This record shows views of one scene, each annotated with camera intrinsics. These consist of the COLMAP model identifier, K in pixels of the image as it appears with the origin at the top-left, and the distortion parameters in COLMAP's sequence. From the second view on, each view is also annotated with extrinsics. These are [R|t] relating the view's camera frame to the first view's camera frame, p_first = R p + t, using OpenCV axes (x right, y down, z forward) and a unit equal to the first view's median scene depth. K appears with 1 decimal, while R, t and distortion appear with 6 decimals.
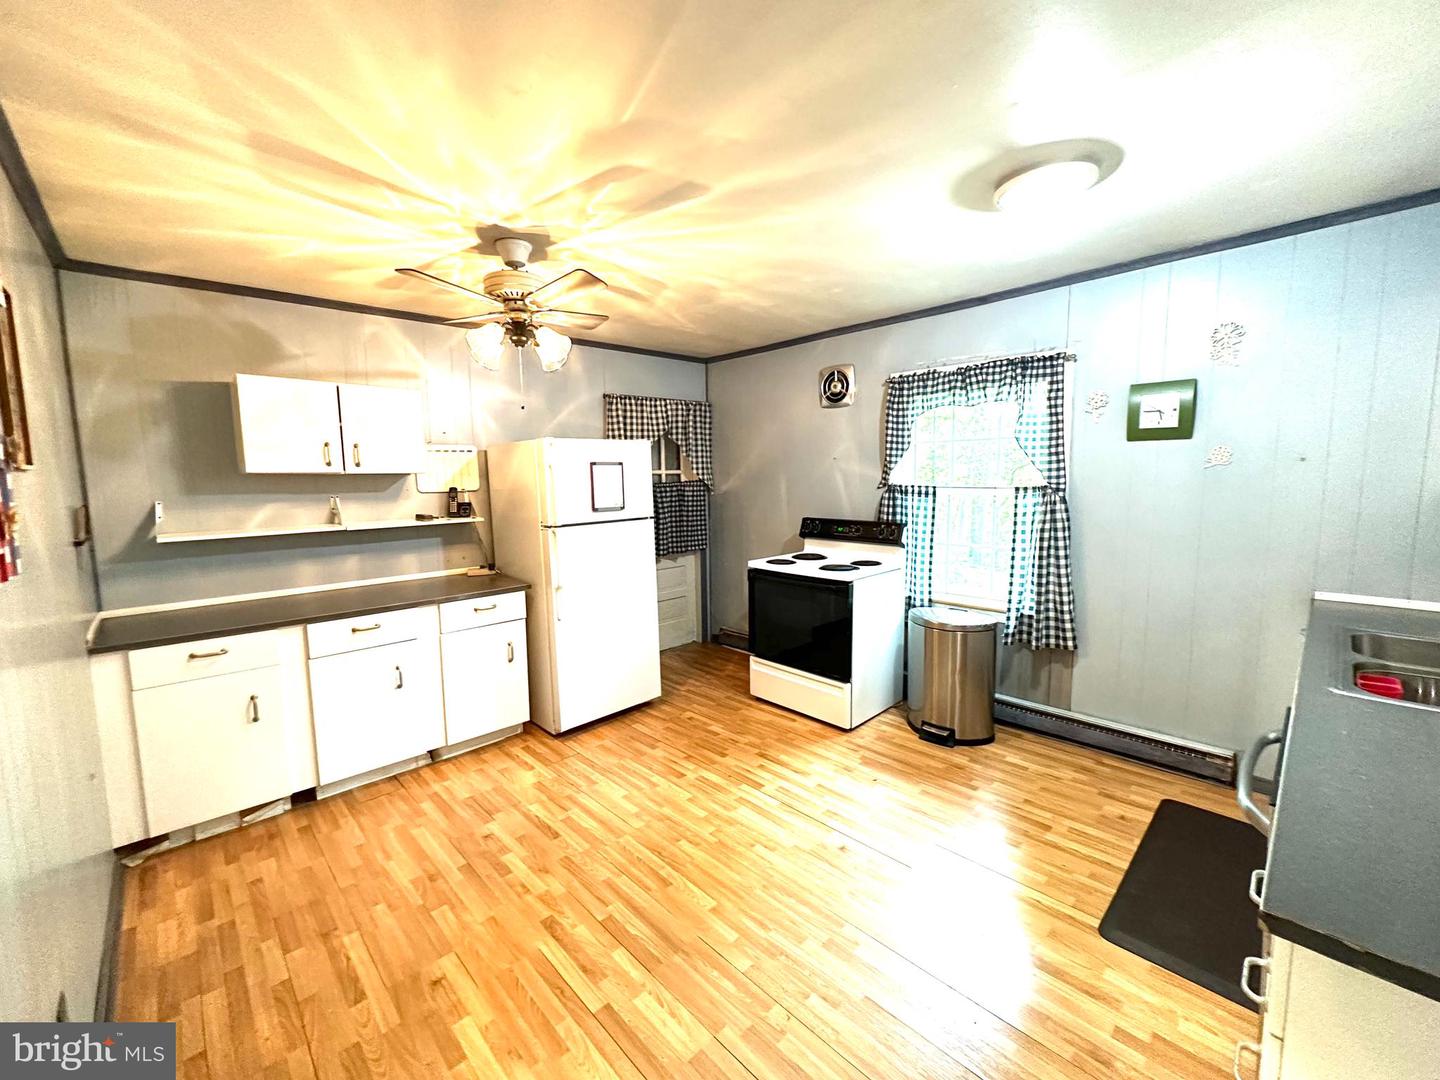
lens RADIAL K [[576.7, 0, 714.9], [0, 576.7, 539.1], [0, 0, 1]] dist [-0.001187, 0.000457]
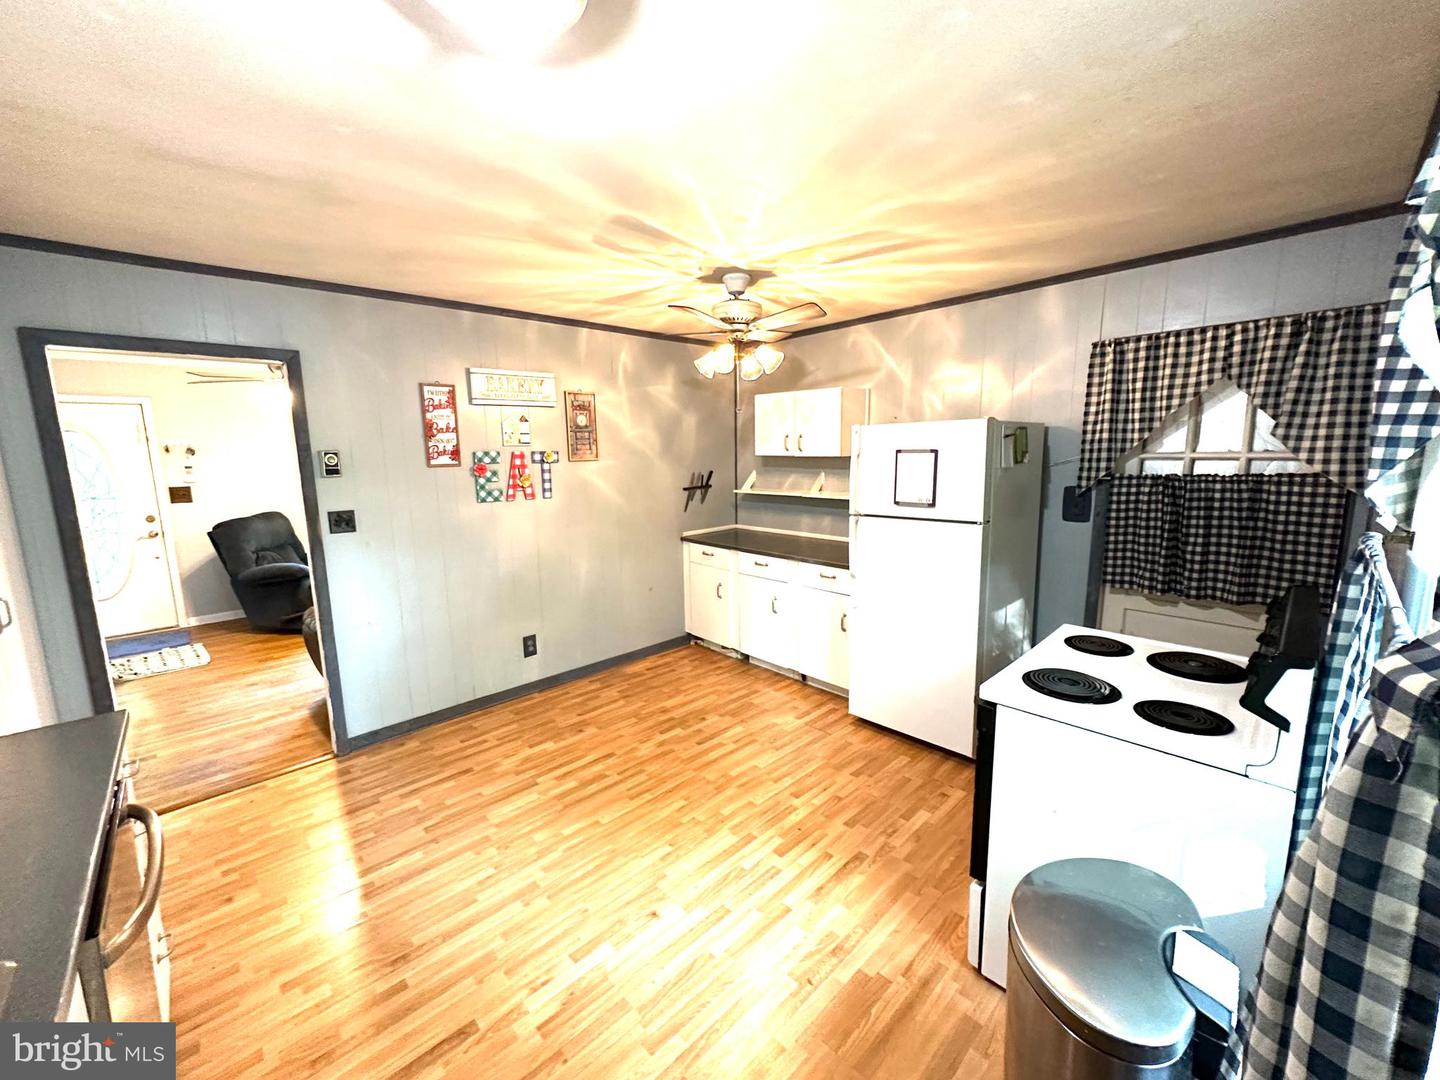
lens RADIAL K [[576.7, 0, 724.3], [0, 576.7, 538.7], [0, 0, 1]] dist [-0.001187, 0.000457]
pose [[-0.000415, 0.175374, -0.984502, 0.907840], [-0.090581, 0.980448, 0.174690, -0.170921], [0.995889, 0.089249, 0.015479, 0.963918]]
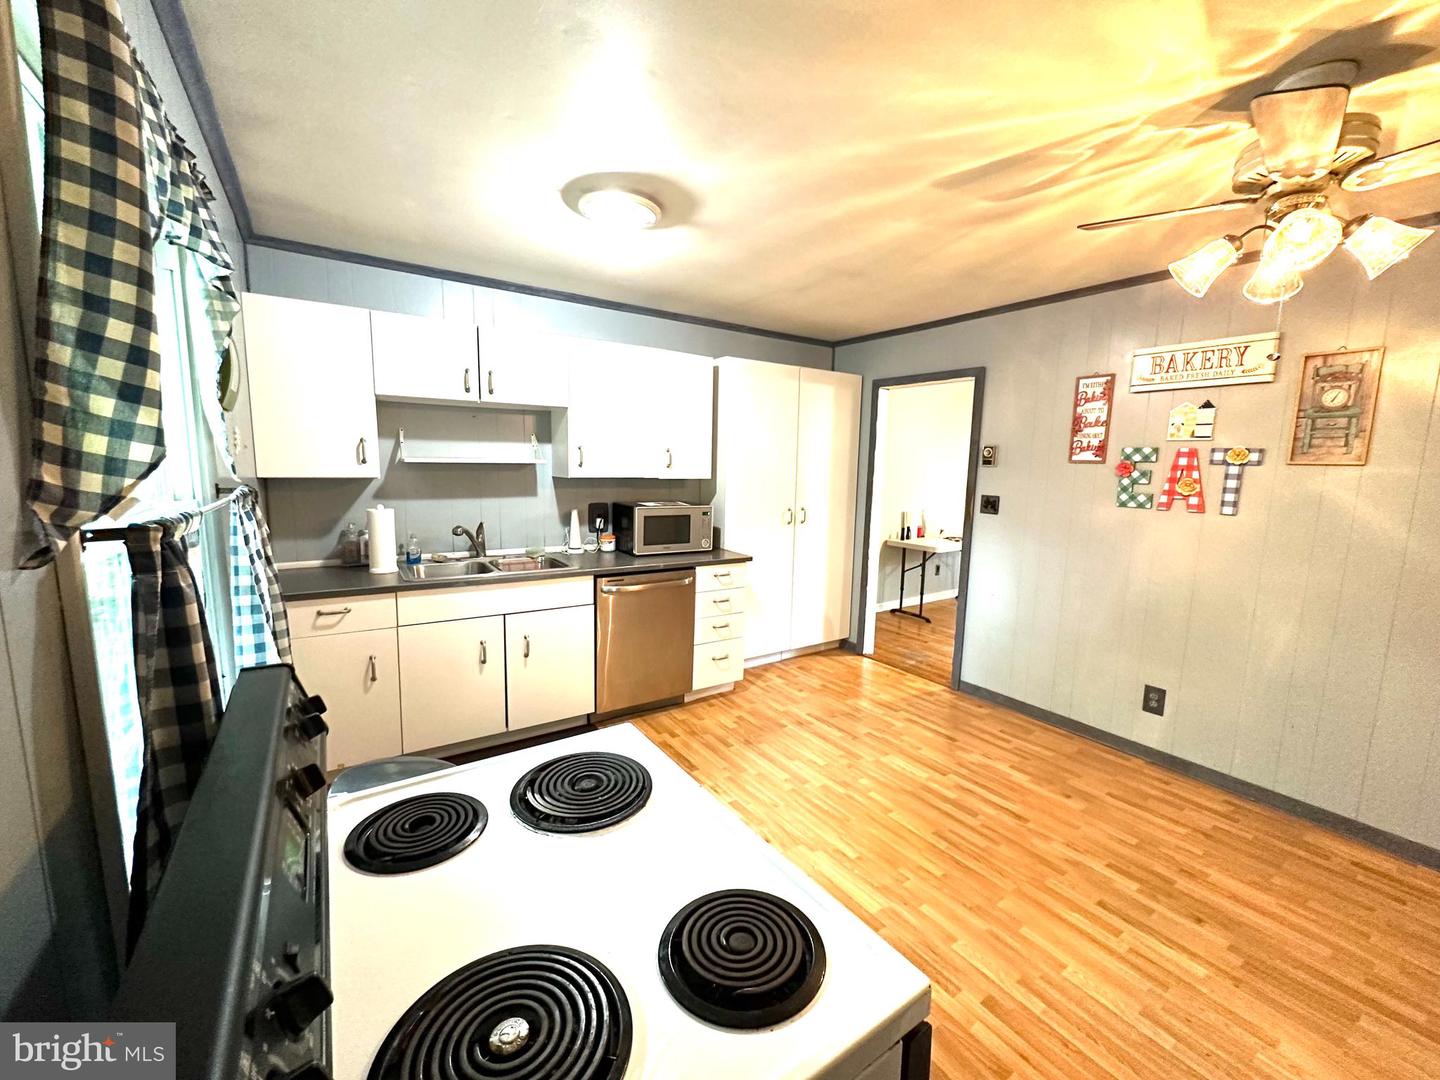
lens RADIAL K [[576.7, 0, 716.0], [0, 576.7, 539.1], [0, 0, 1]] dist [-0.001187, 0.000457]
pose [[-0.985792, -0.025324, 0.166049, 0.142290], [0.015260, 0.970979, 0.238678, -0.193910], [-0.167274, 0.237821, -0.956797, 1.705964]]
